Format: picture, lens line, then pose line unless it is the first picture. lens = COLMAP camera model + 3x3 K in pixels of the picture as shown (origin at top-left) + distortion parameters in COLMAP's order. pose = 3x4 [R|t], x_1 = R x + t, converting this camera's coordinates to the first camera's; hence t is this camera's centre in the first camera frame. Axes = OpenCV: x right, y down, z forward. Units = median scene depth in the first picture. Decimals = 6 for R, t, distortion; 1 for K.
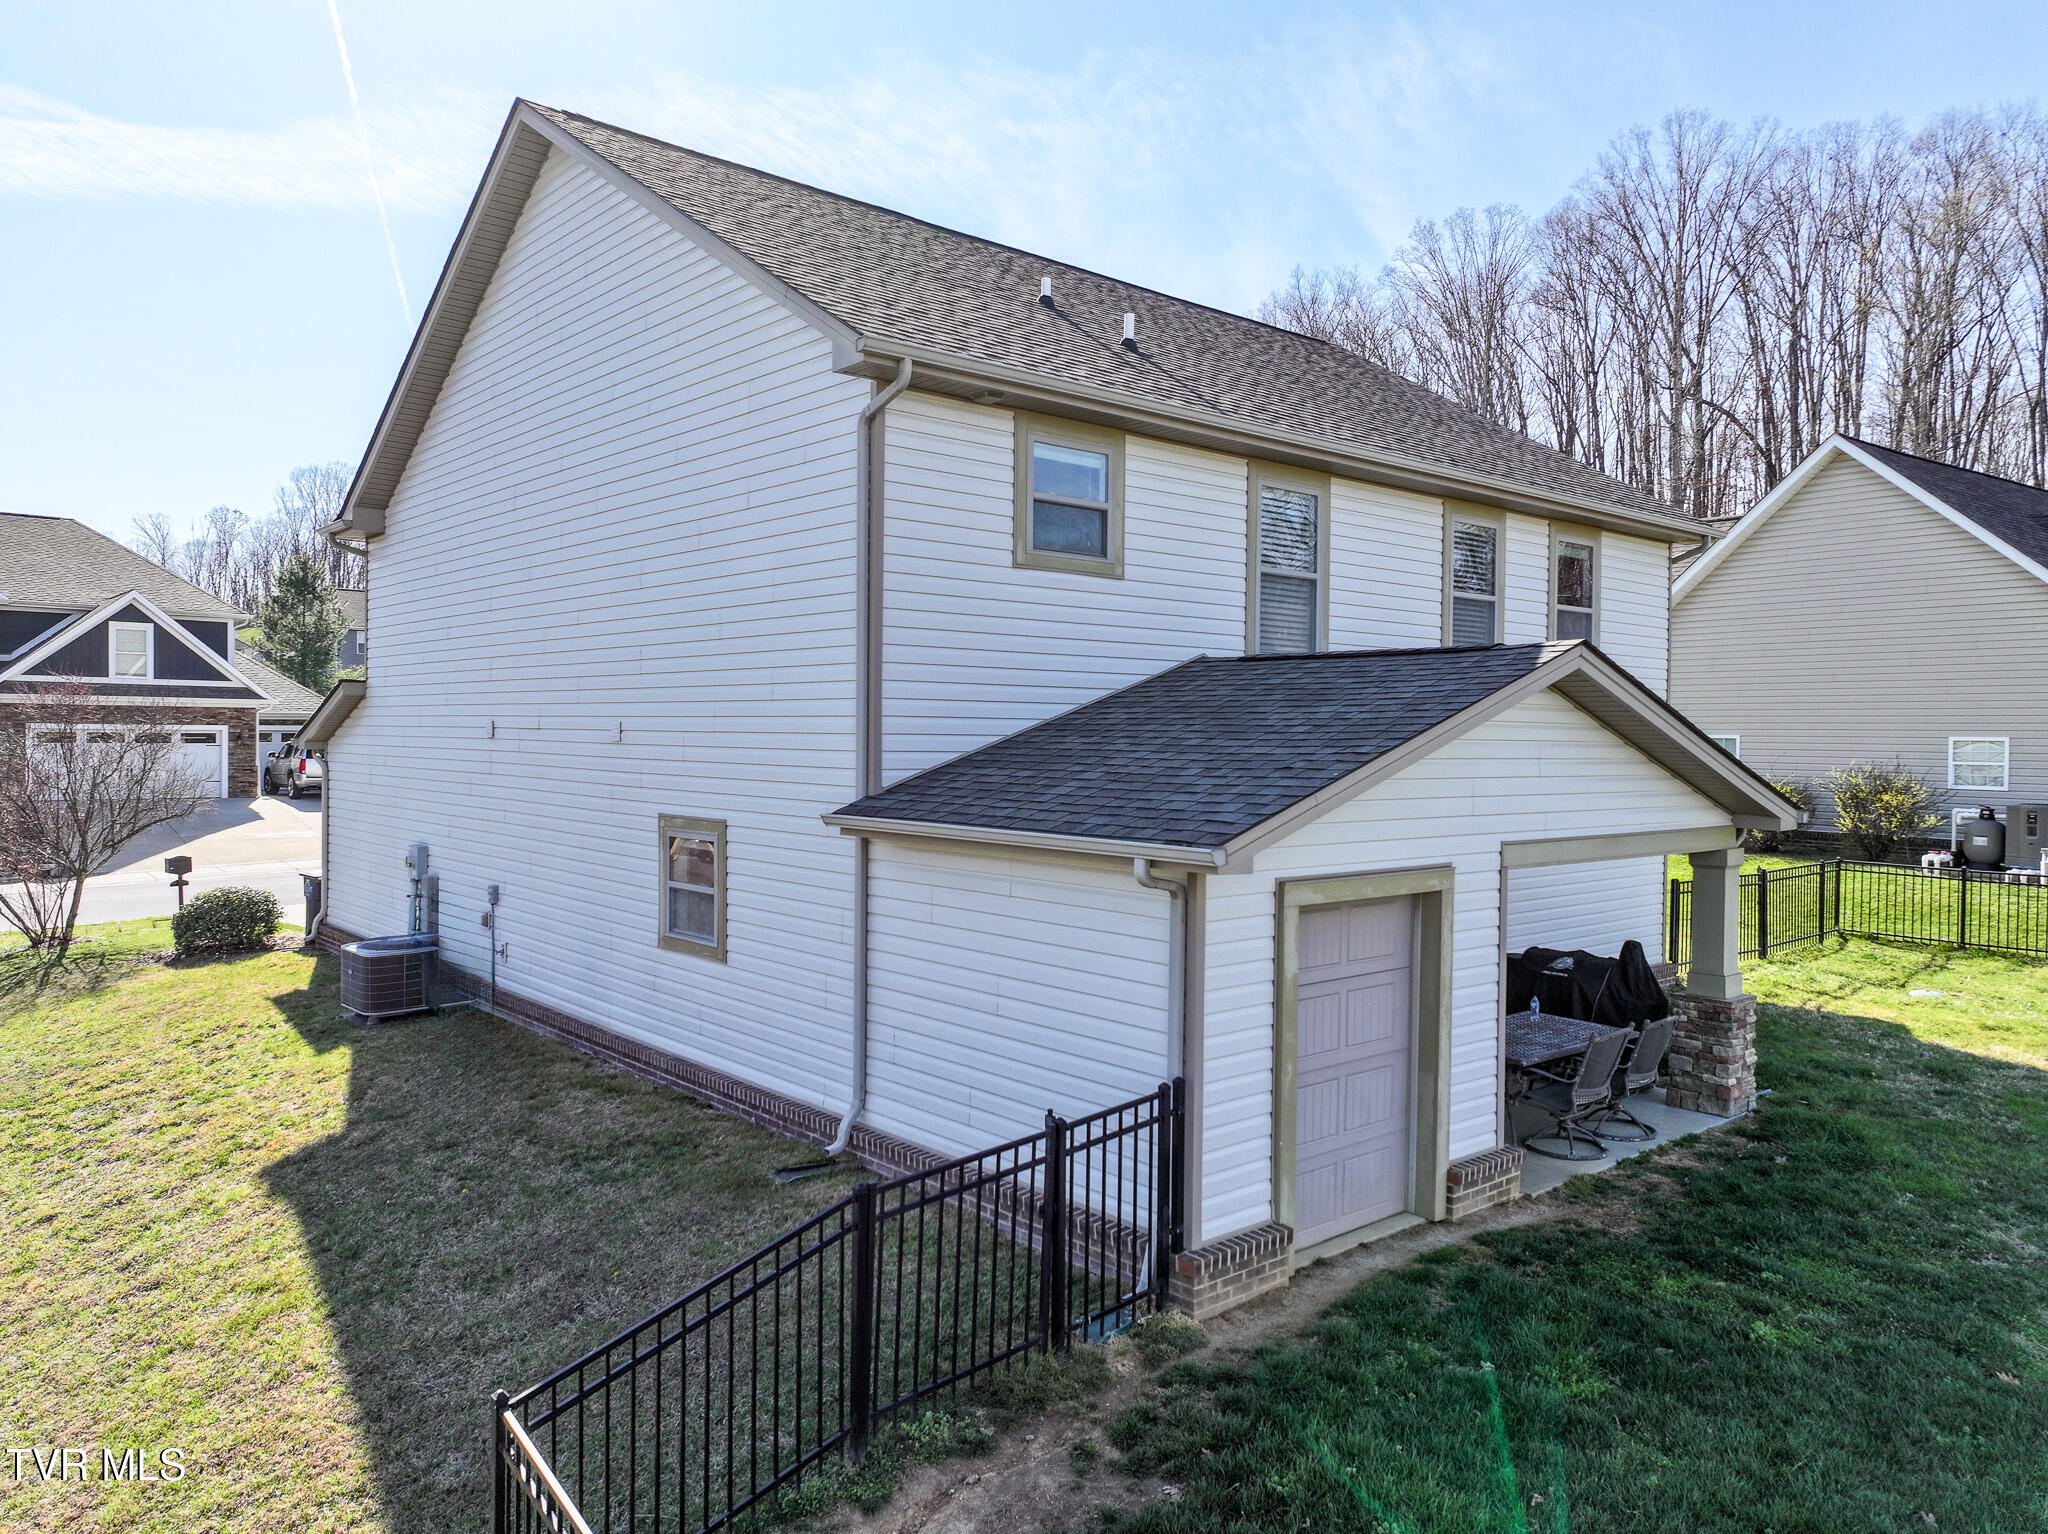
lens RADIAL K [[1436.7, 0, 1023.0], [0, 1436.7, 769.6], [0, 0, 1]] dist [0.000307, 0.013444]
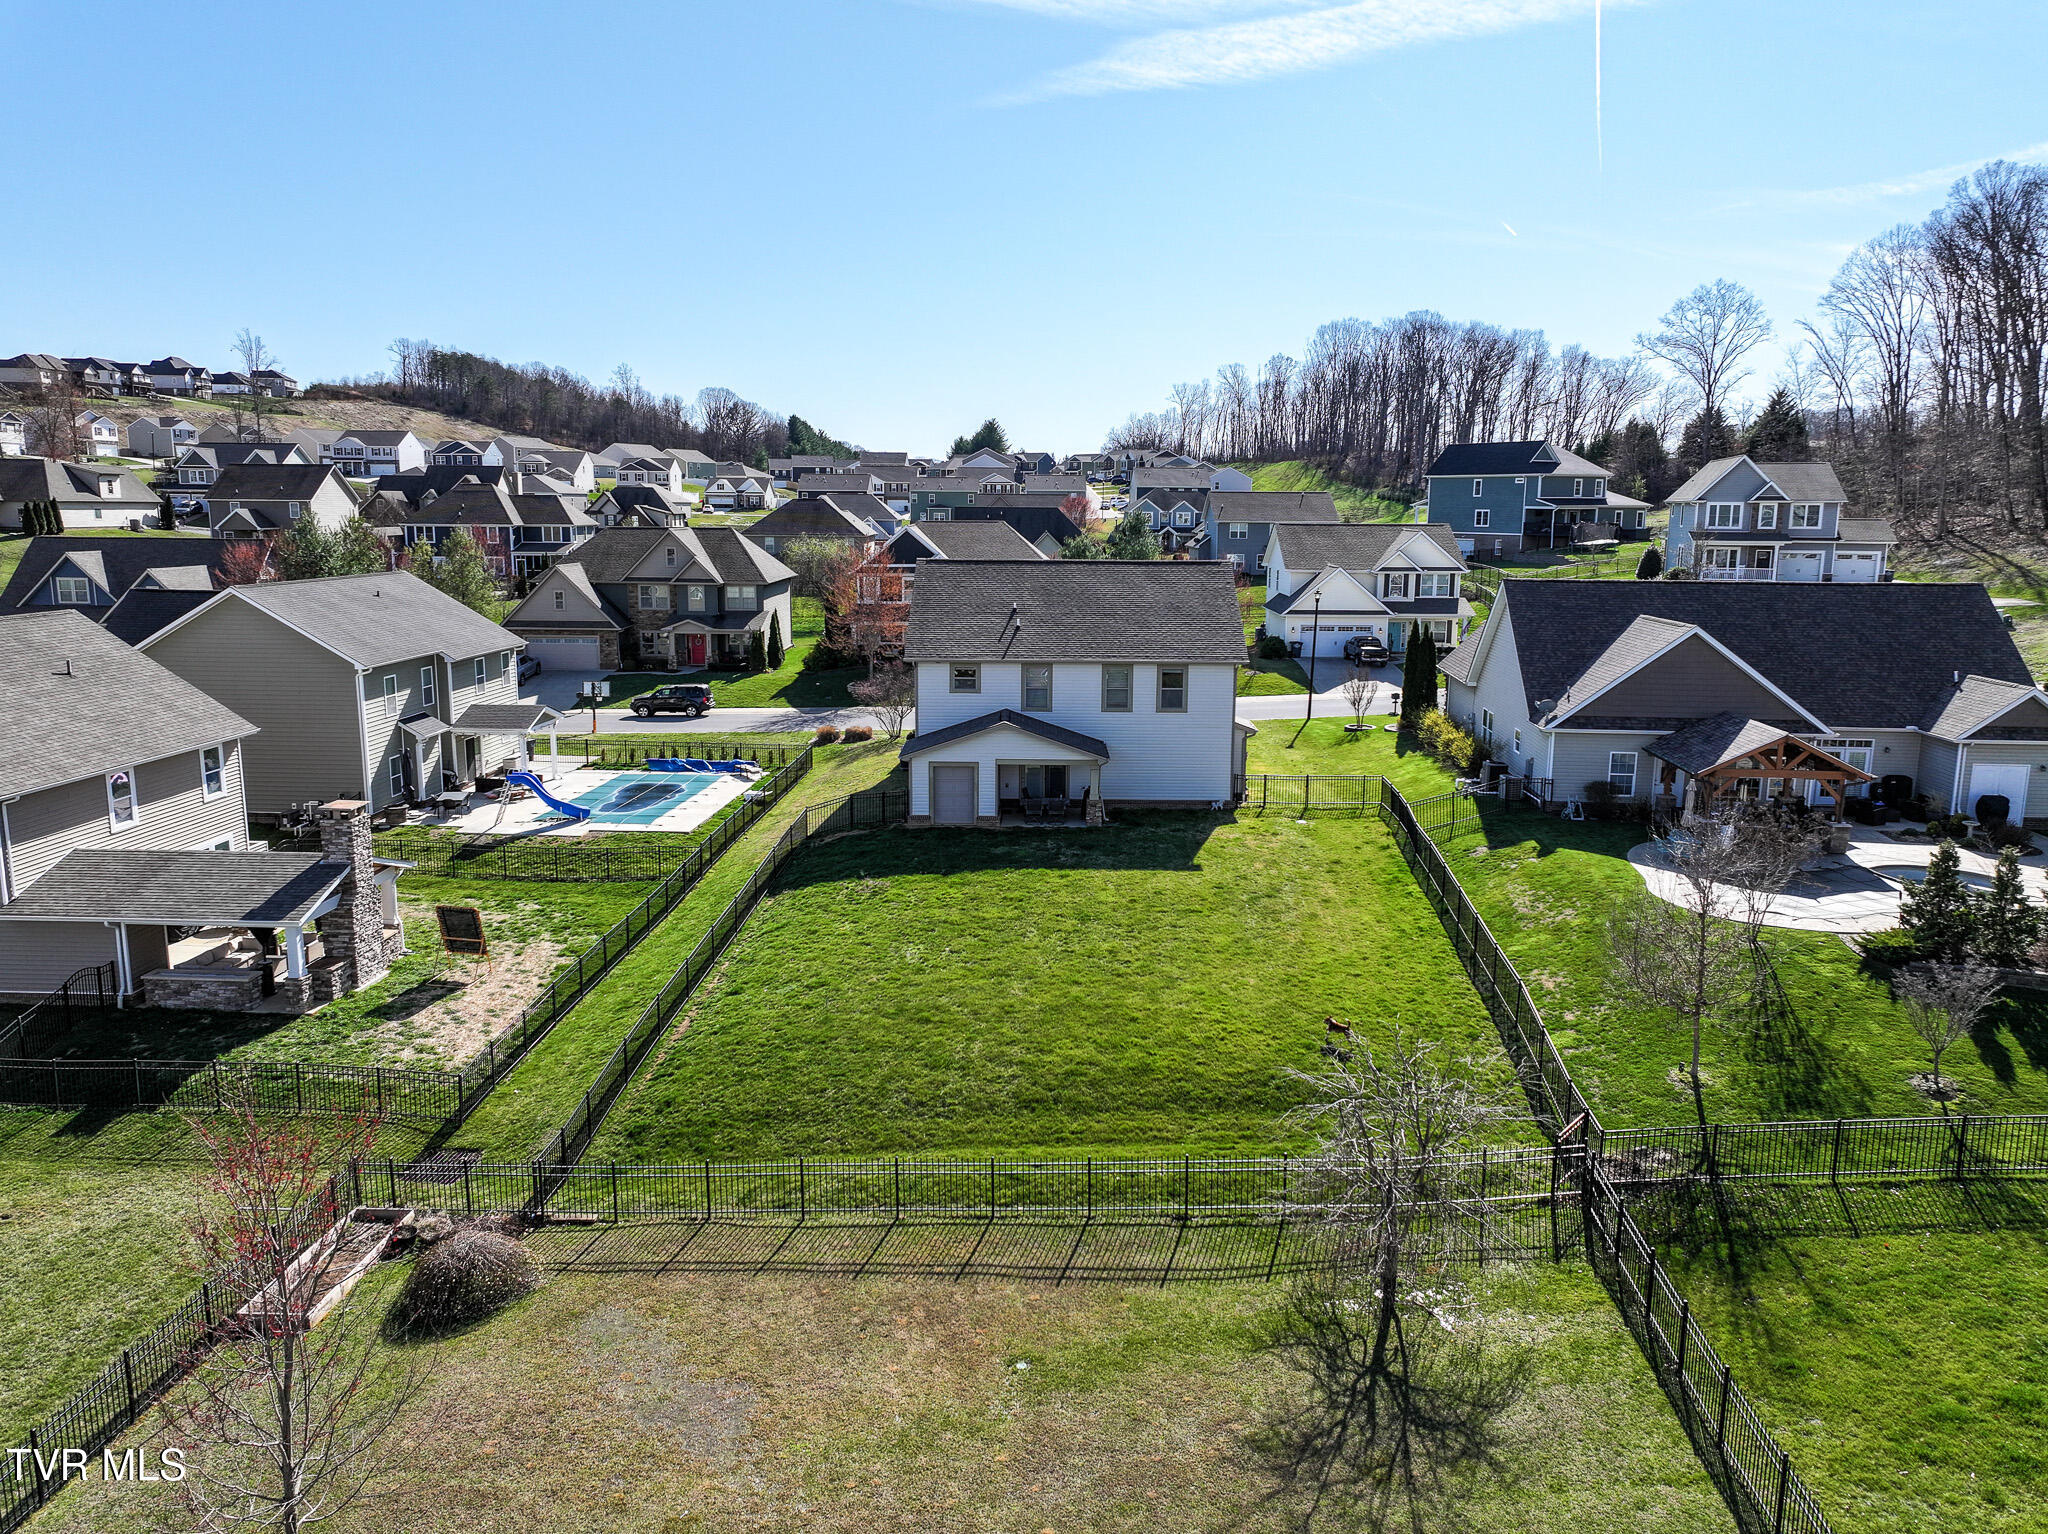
lens RADIAL K [[1436.7, 0, 1025.5], [0, 1436.7, 759.0], [0, 0, 1]] dist [0.000307, 0.013444]
pose [[0.751287, 0.107109, -0.651226, 2.040702], [-0.013233, 0.988989, 0.147396, -0.384885], [0.659843, -0.102119, 0.744432, -1.507304]]
